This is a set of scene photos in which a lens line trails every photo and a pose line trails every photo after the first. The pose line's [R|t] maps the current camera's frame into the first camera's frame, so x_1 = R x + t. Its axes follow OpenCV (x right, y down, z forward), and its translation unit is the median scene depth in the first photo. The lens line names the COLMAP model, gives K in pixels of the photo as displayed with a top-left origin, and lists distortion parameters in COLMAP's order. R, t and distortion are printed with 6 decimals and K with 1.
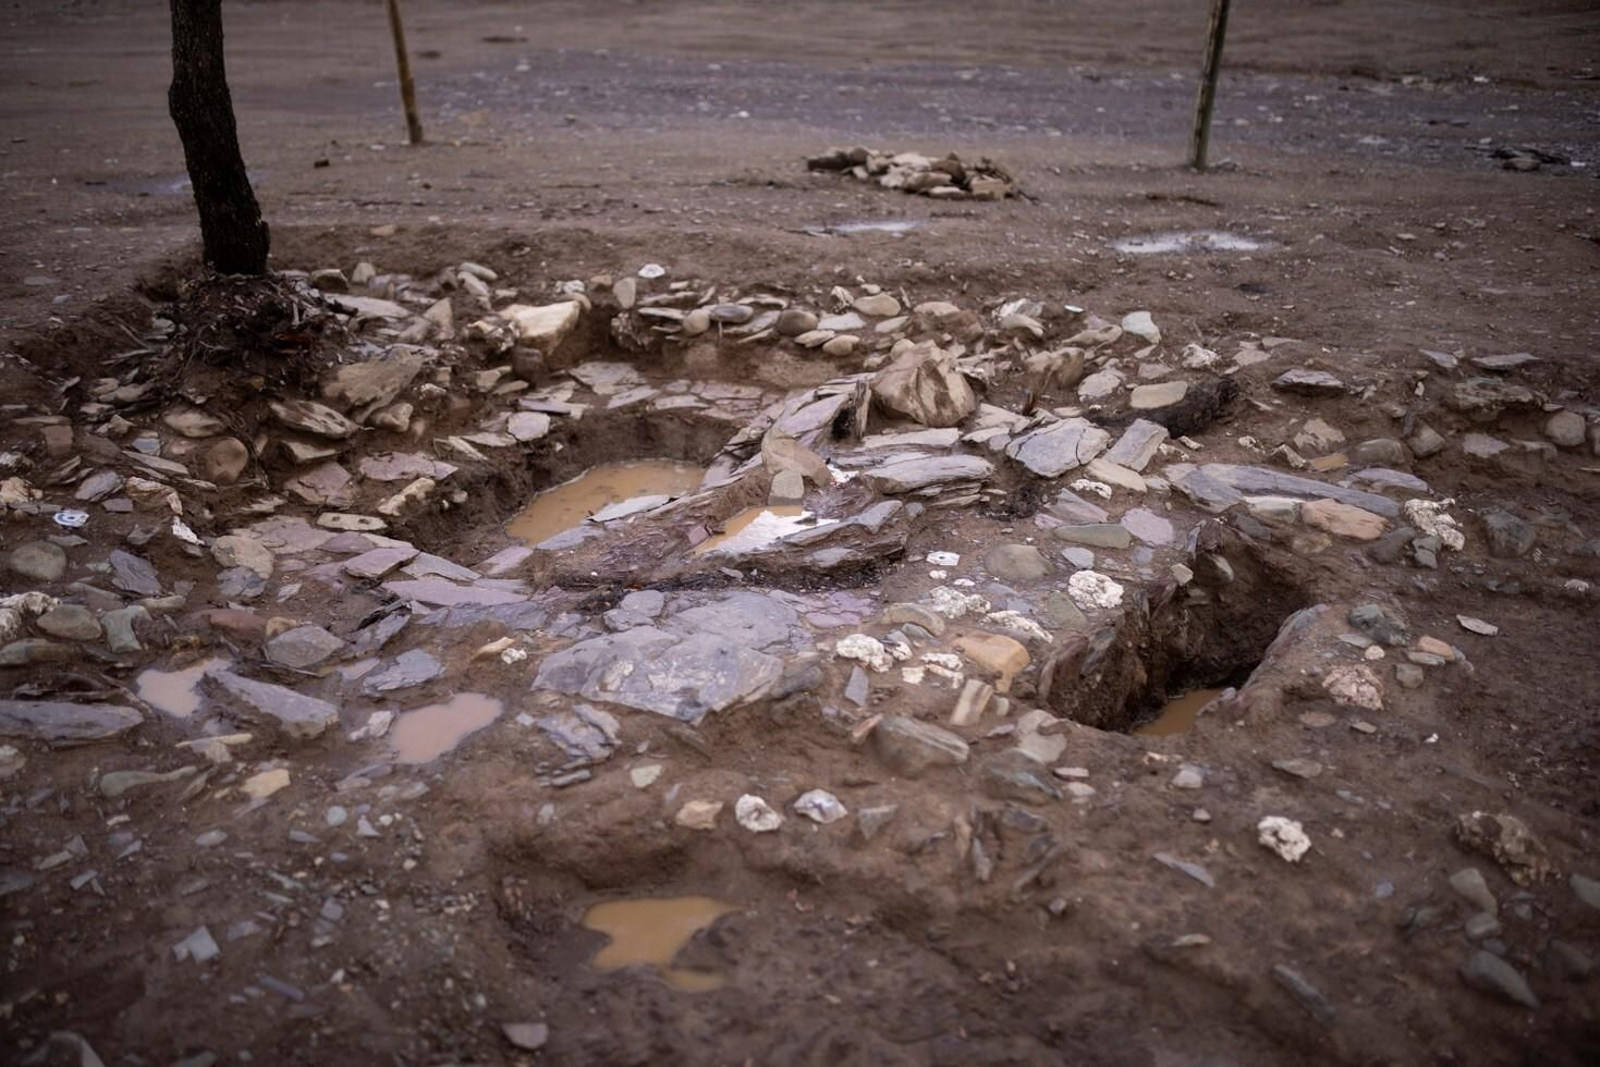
lens RADIAL K [[1493.7, 0, 781.5], [0, 1493.7, 495.3], [0, 0, 1]] dist [-0.023988, 0.000000]
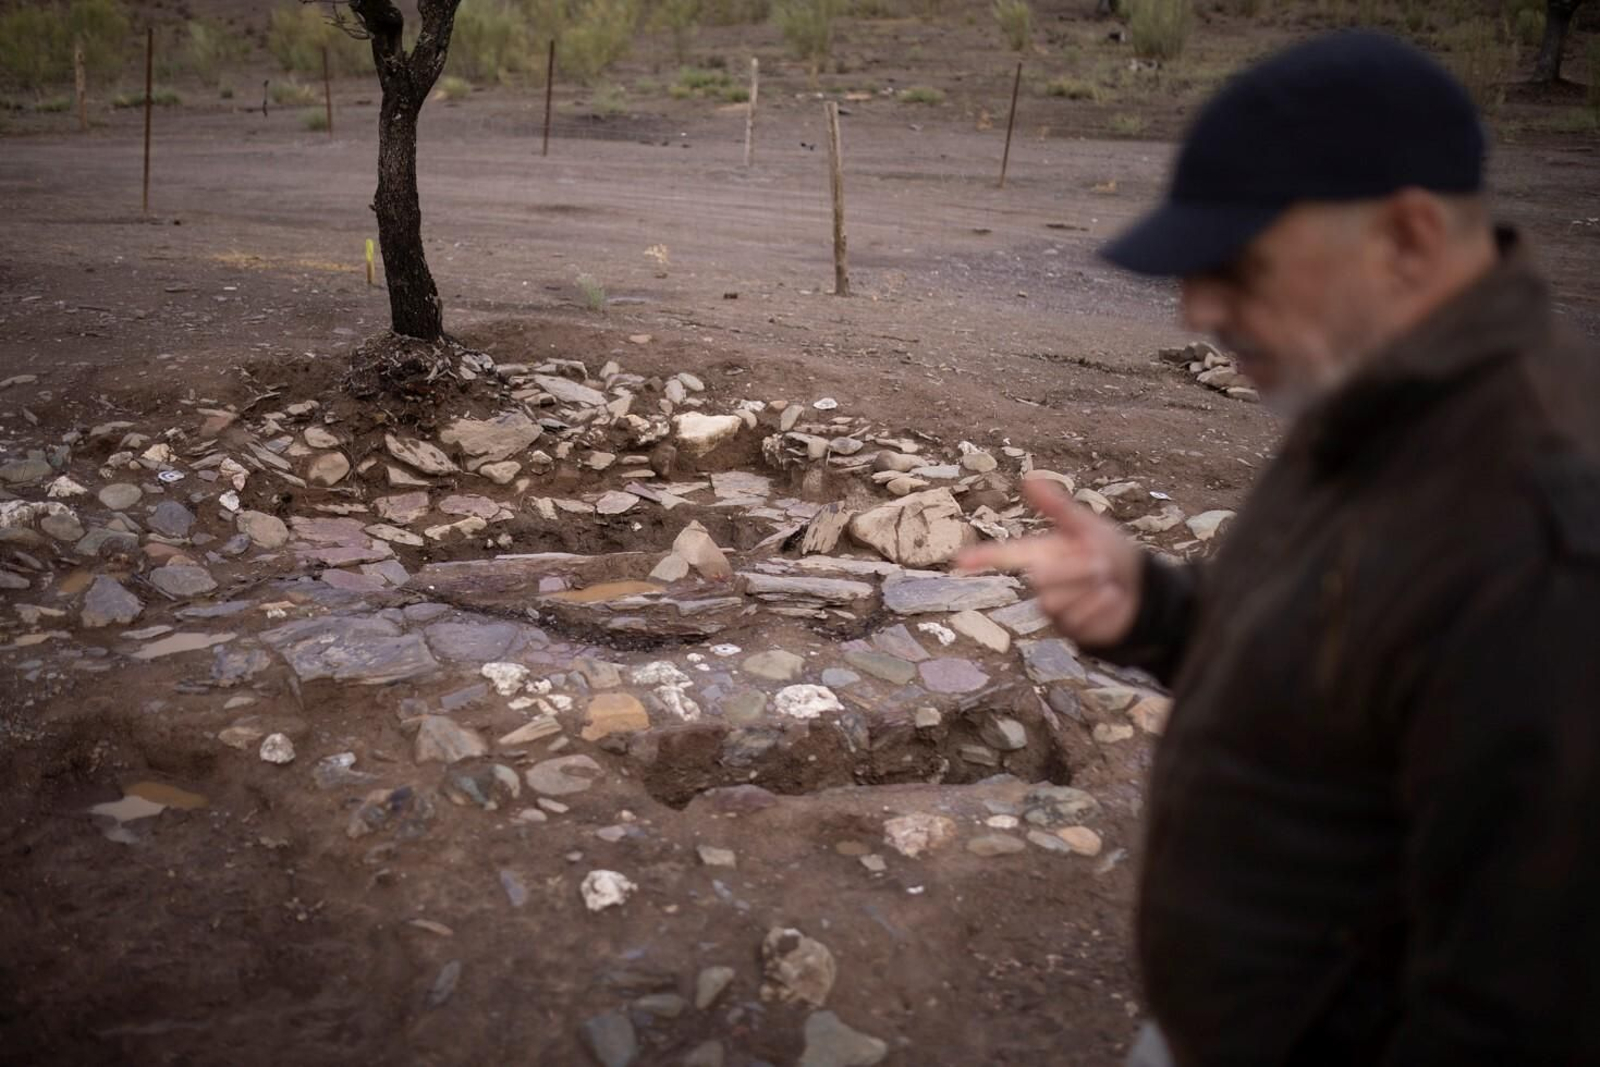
lens RADIAL K [[1493.7, 0, 777.9], [0, 1493.7, 502.4], [0, 0, 1]] dist [-0.023988, 0.000000]
pose [[0.871781, 0.174659, -0.457703, 0.532470], [-0.230193, 0.970766, -0.068003, 0.002857], [0.432445, 0.164644, 0.886501, 0.036675]]
